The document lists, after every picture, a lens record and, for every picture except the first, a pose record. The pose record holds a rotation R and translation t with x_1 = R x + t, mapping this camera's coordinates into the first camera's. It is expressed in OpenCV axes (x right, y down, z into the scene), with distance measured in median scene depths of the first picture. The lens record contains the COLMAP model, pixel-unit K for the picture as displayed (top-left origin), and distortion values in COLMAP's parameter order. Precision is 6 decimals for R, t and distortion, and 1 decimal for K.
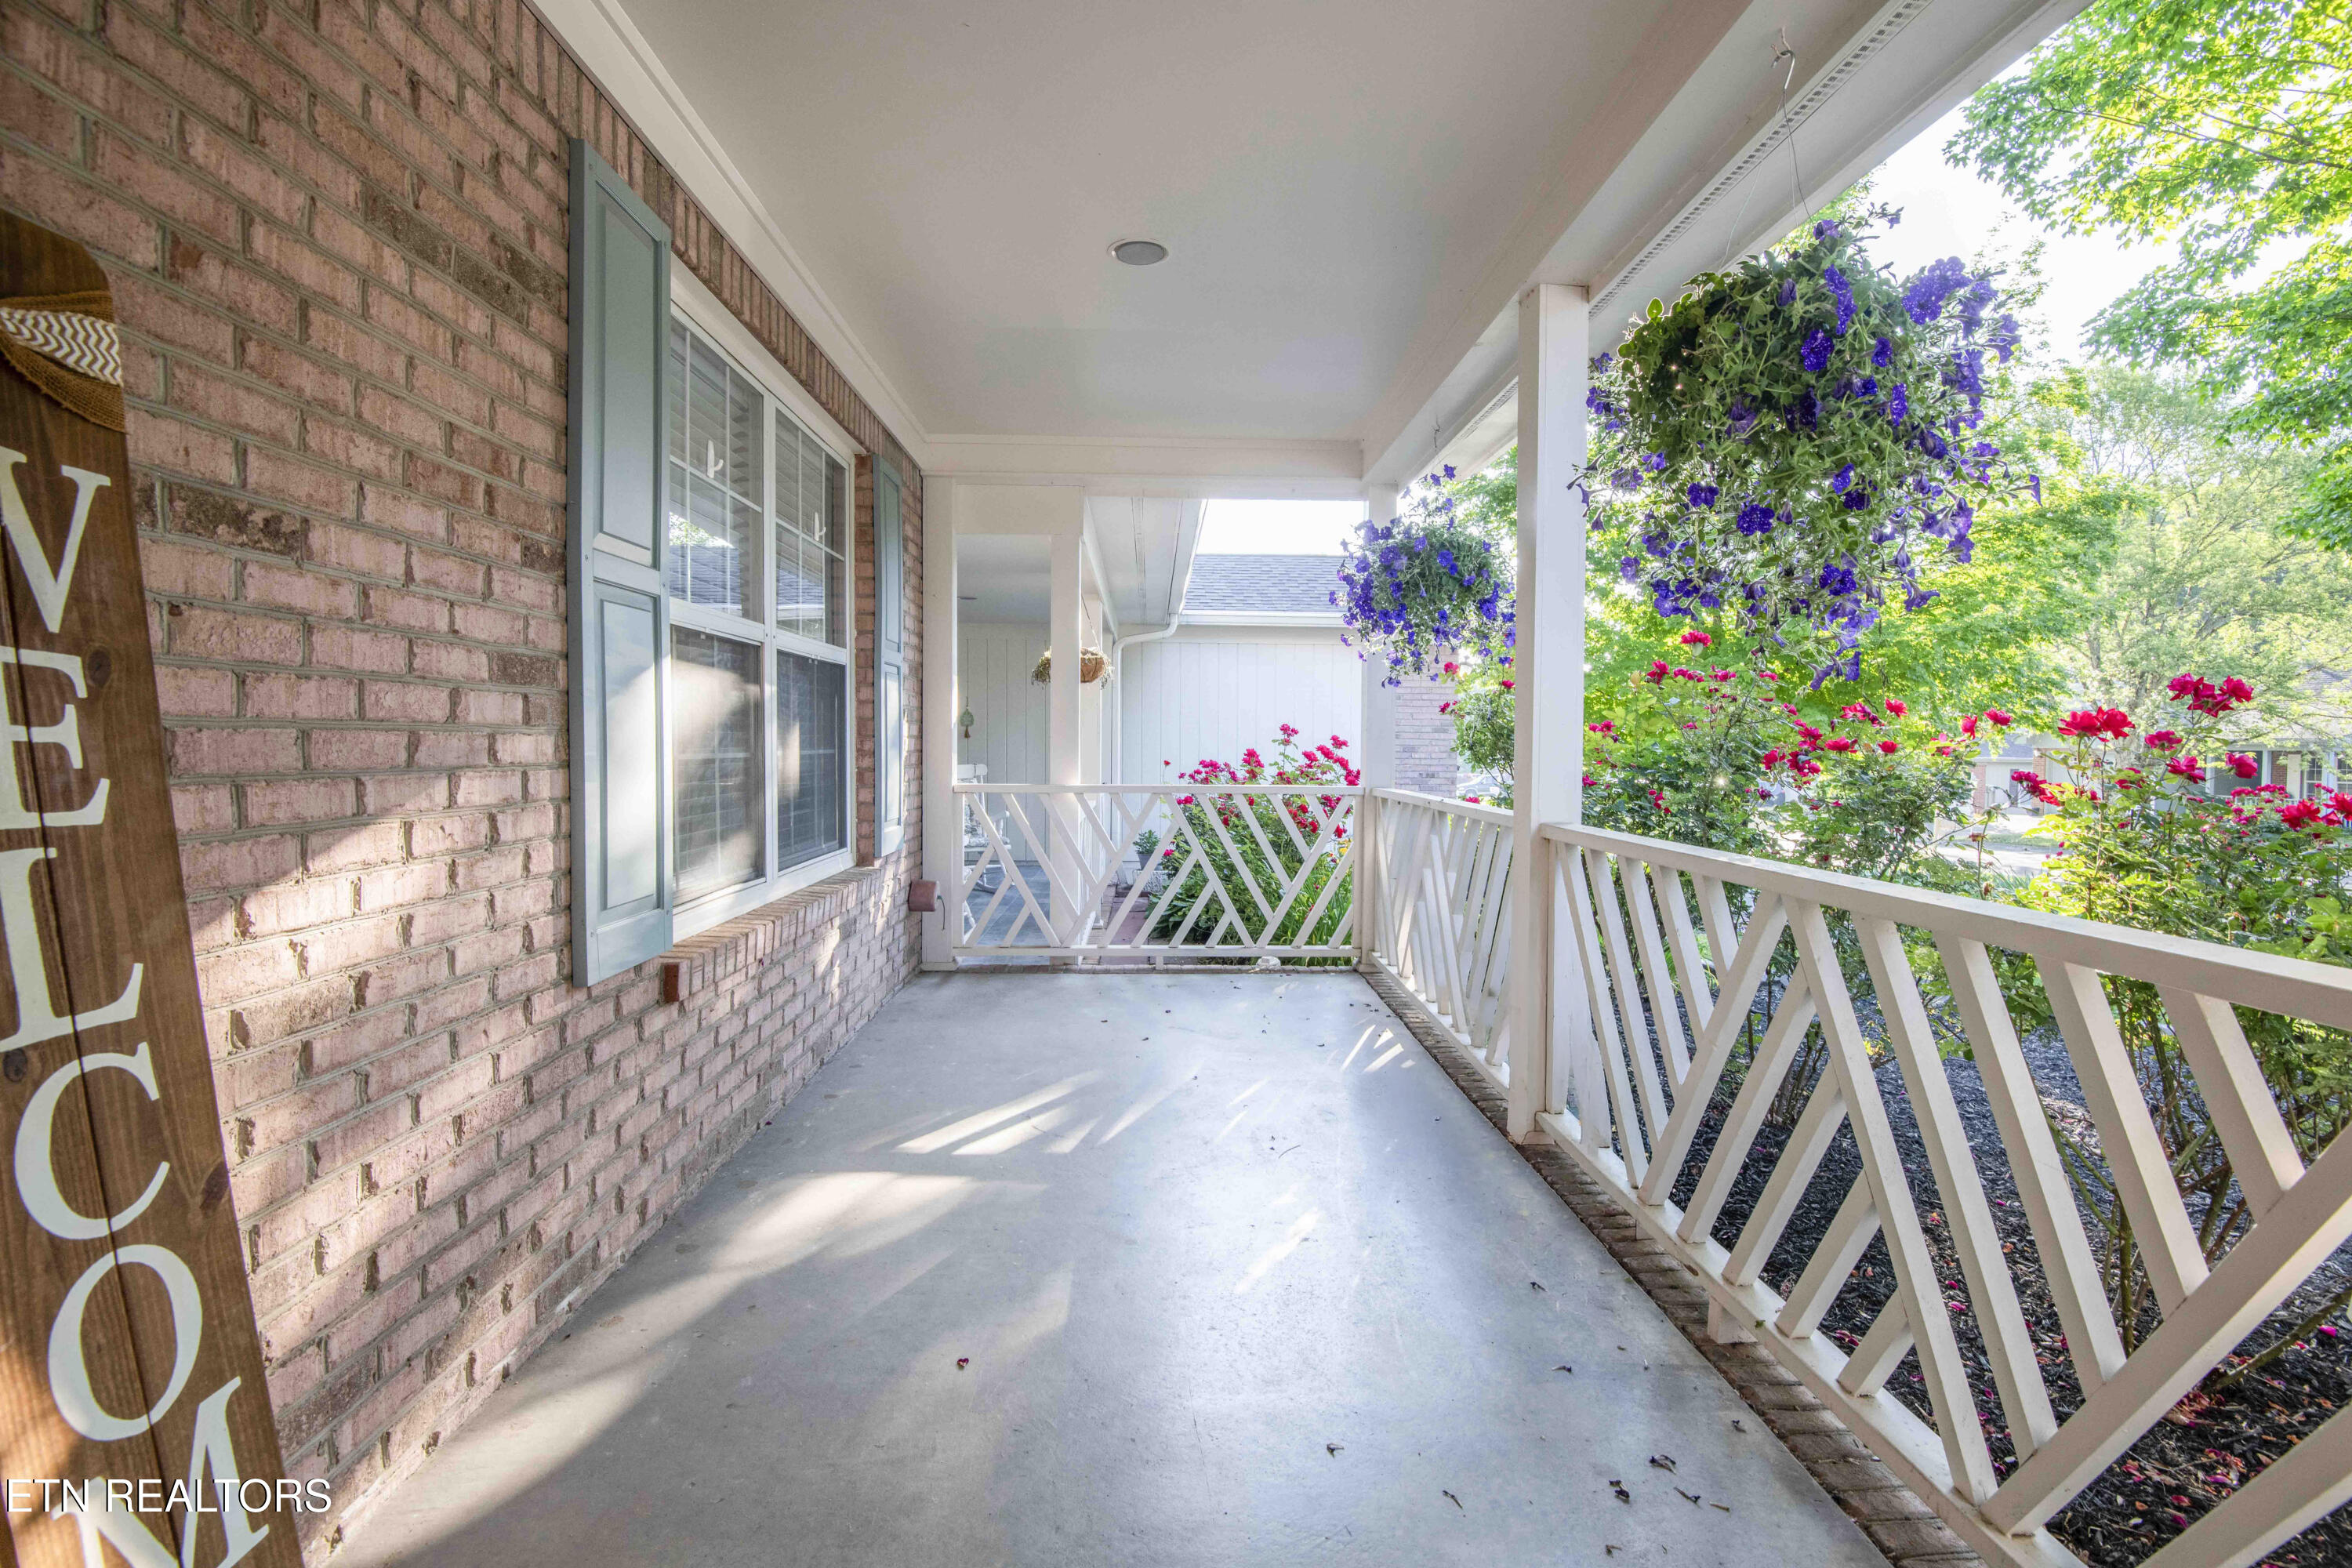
lens RADIAL K [[1087.0, 0, 1172.9], [0, 1087.0, 778.5], [0, 0, 1]] dist [-0.017799, -0.014217]
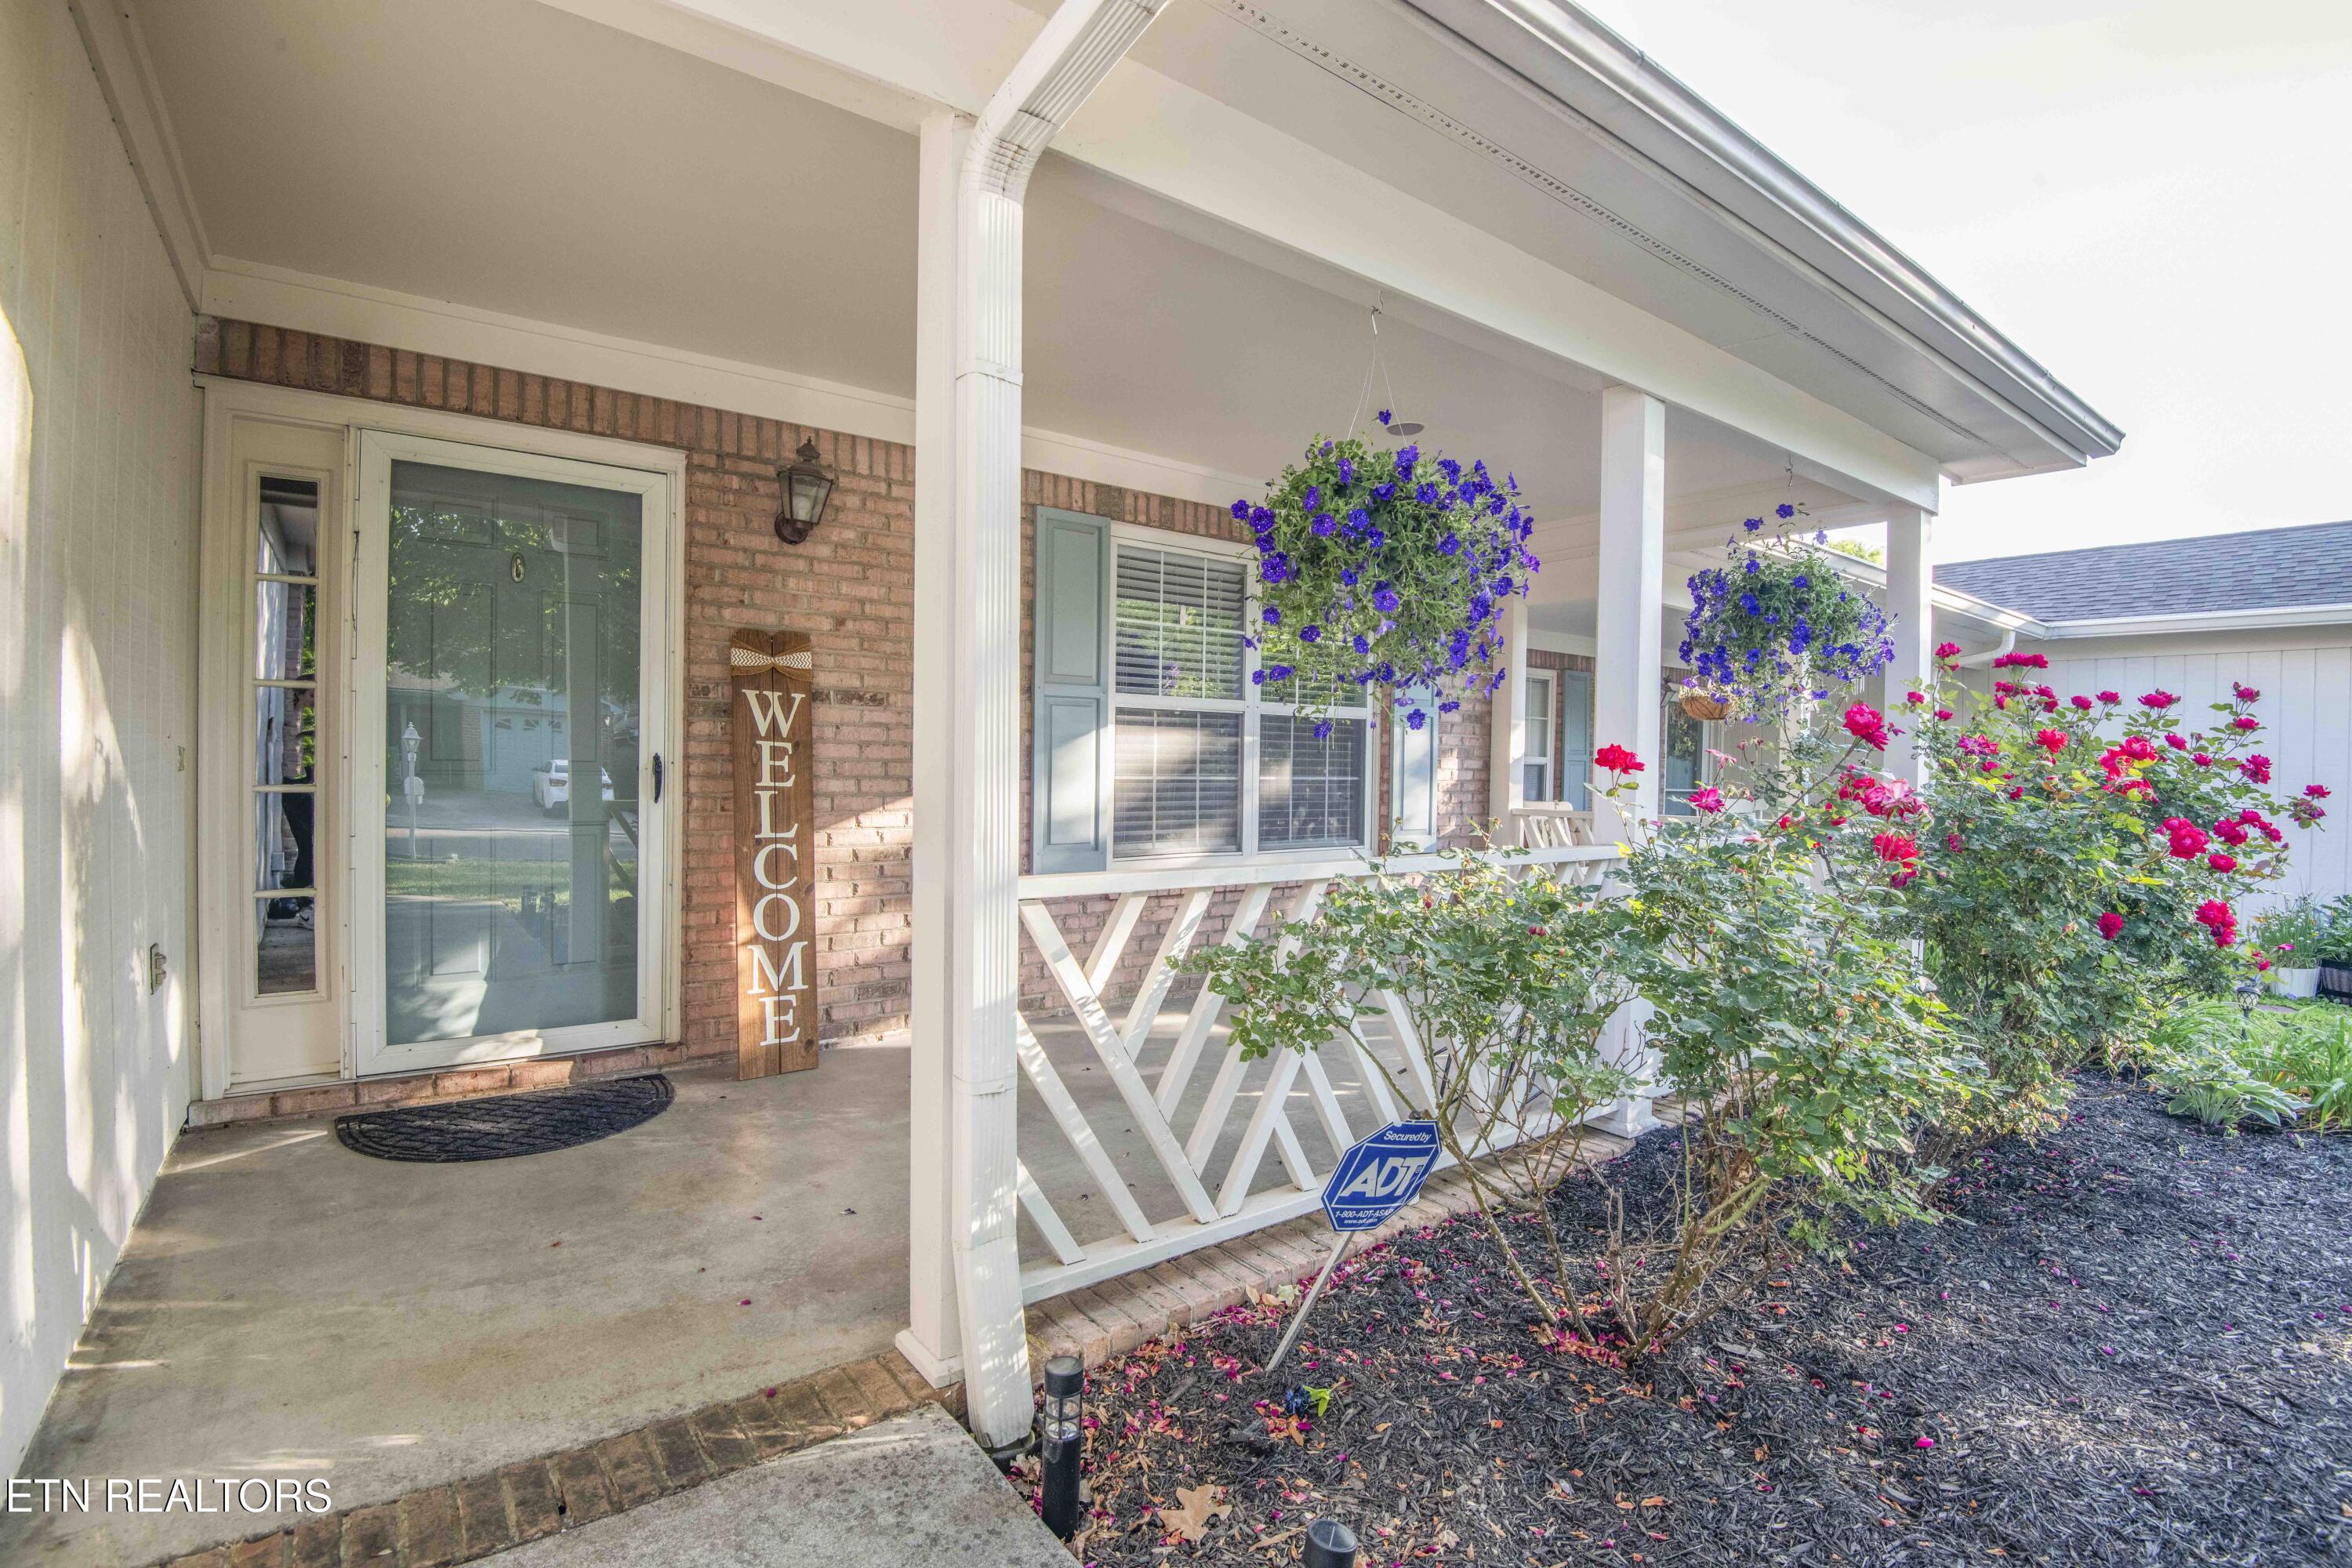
lens RADIAL K [[1087.0, 0, 1170.1], [0, 1087.0, 785.5], [0, 0, 1]] dist [-0.017799, -0.014217]
pose [[0.576681, 0.032714, -0.816314, 2.565913], [-0.049731, 0.998751, 0.004893, -0.041484], [0.815454, 0.037775, 0.577587, -0.144595]]
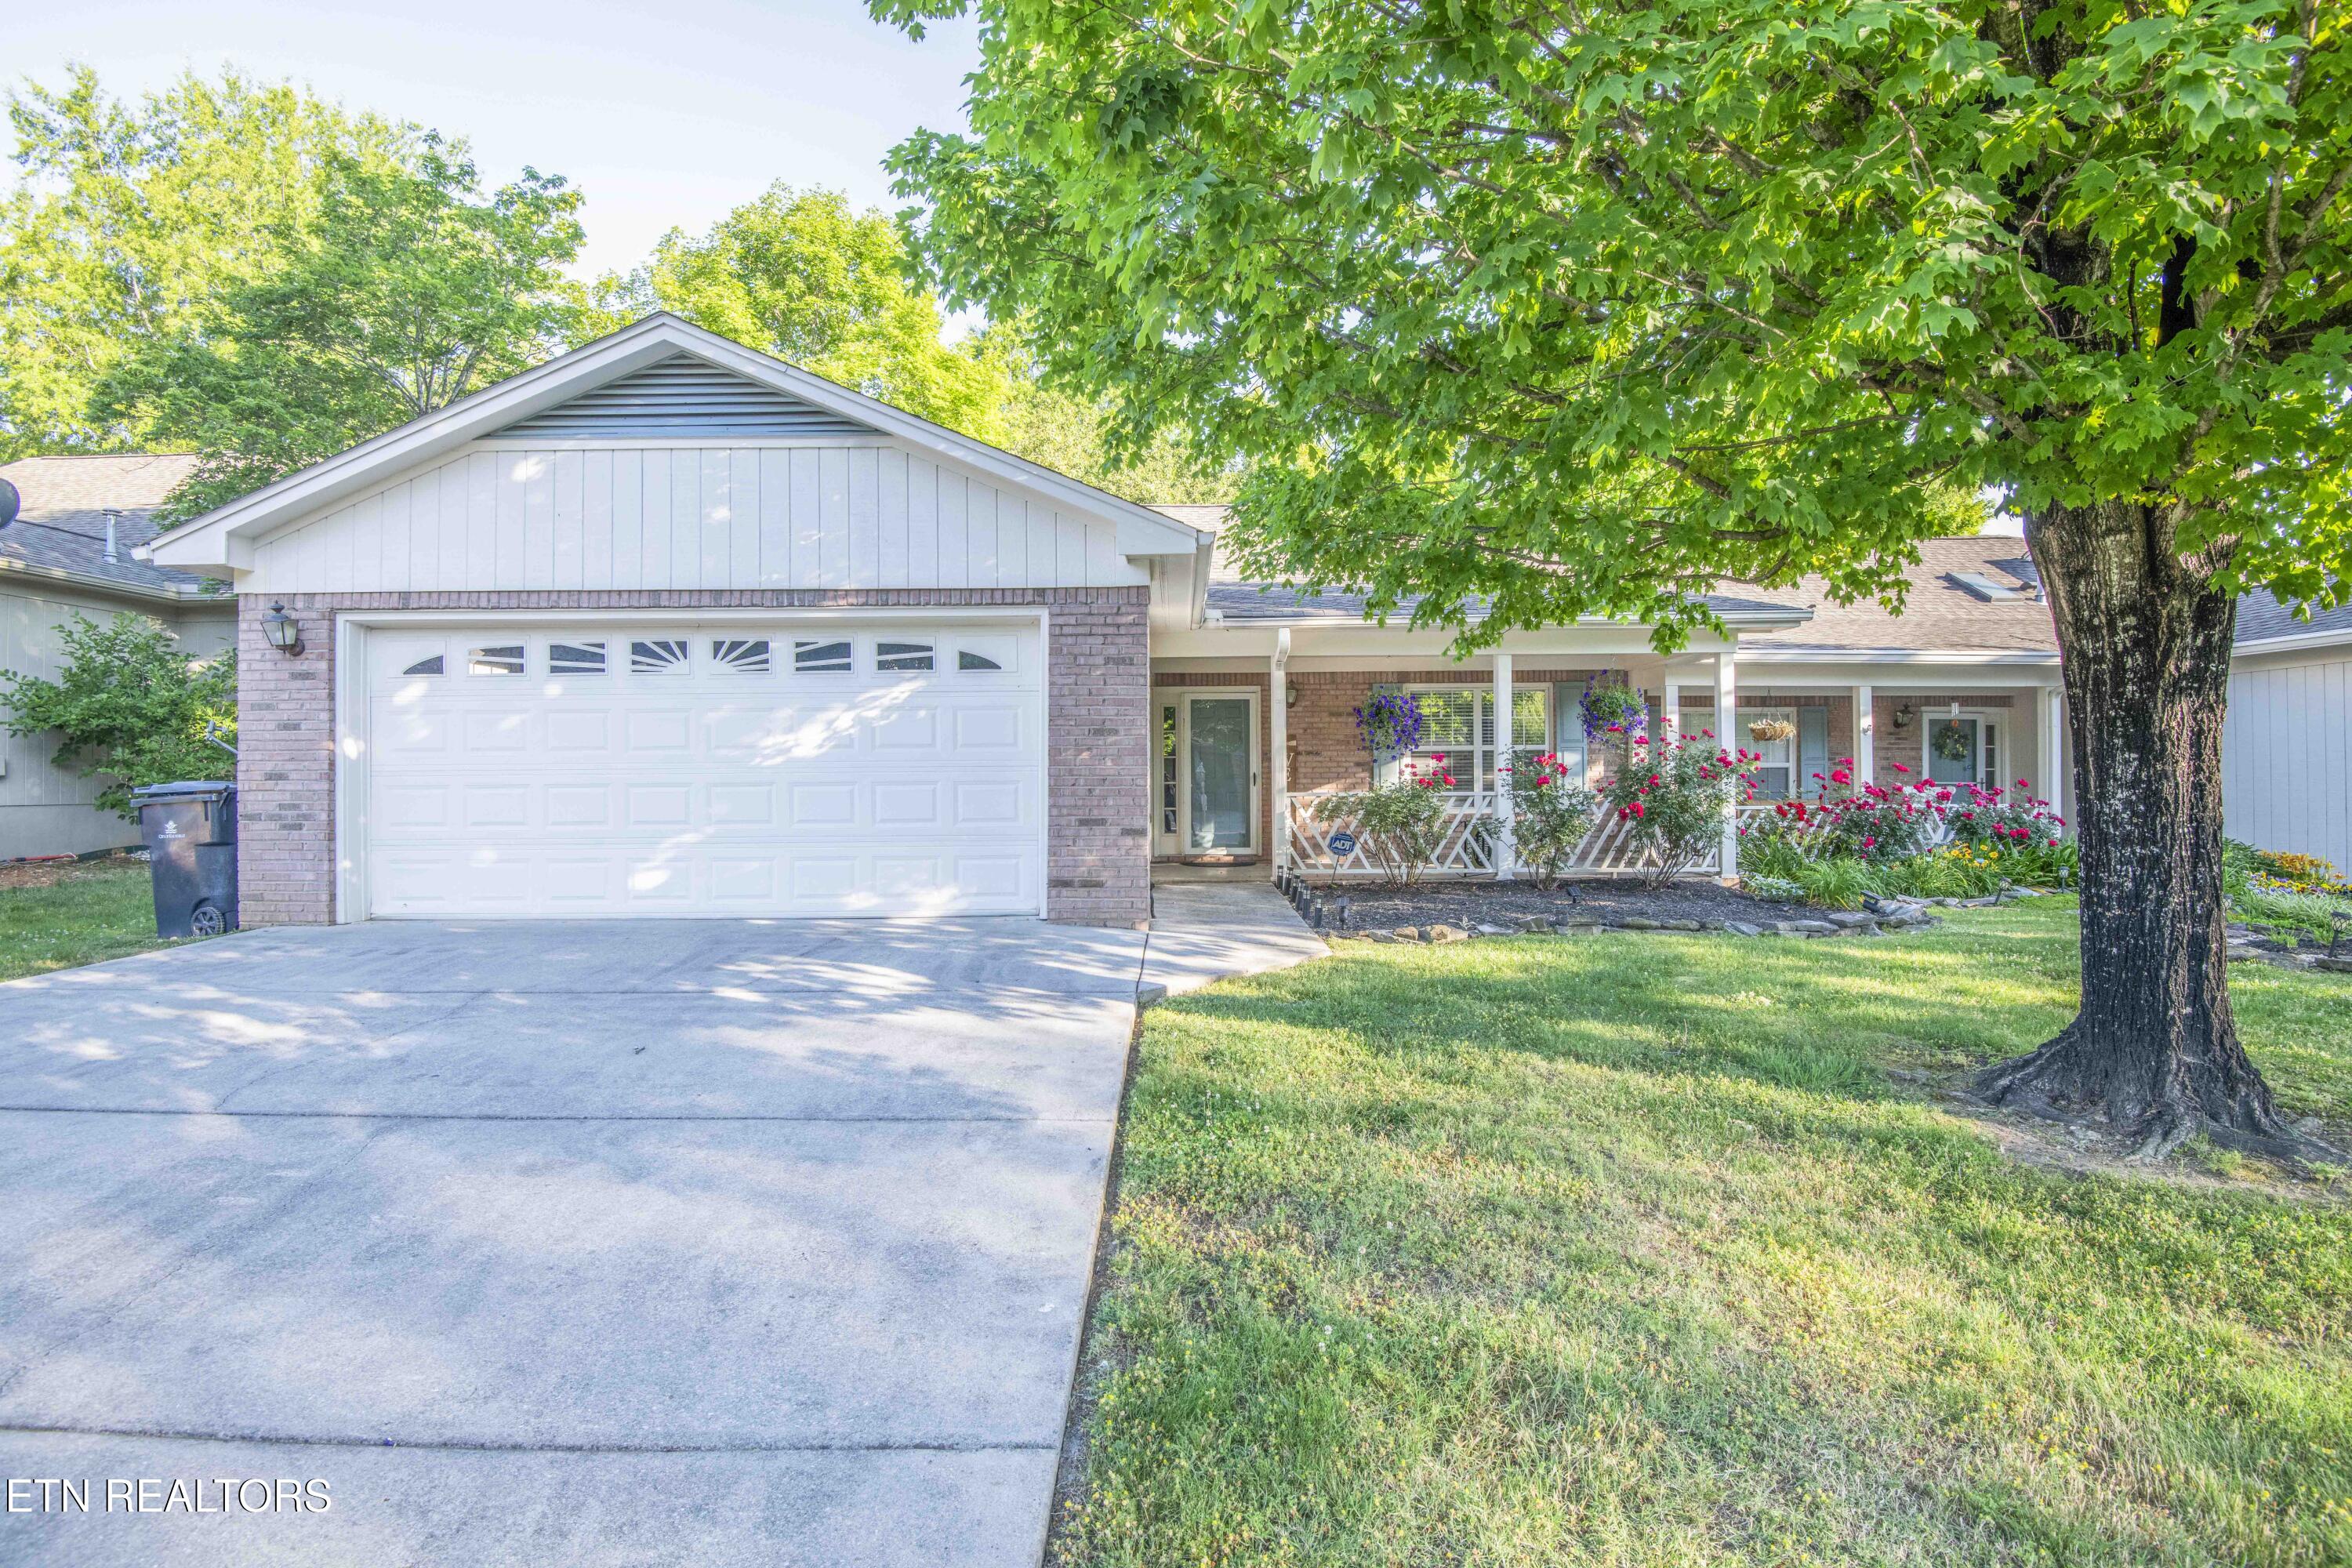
lens RADIAL K [[1087.0, 0, 1176.8], [0, 1087.0, 783.4], [0, 0, 1]] dist [-0.017799, -0.014217]
pose [[-0.026260, 0.000301, -0.999655, 9.959876], [-0.029824, 0.999555, 0.001085, 0.084252], [0.999210, 0.029842, -0.026239, -0.051370]]
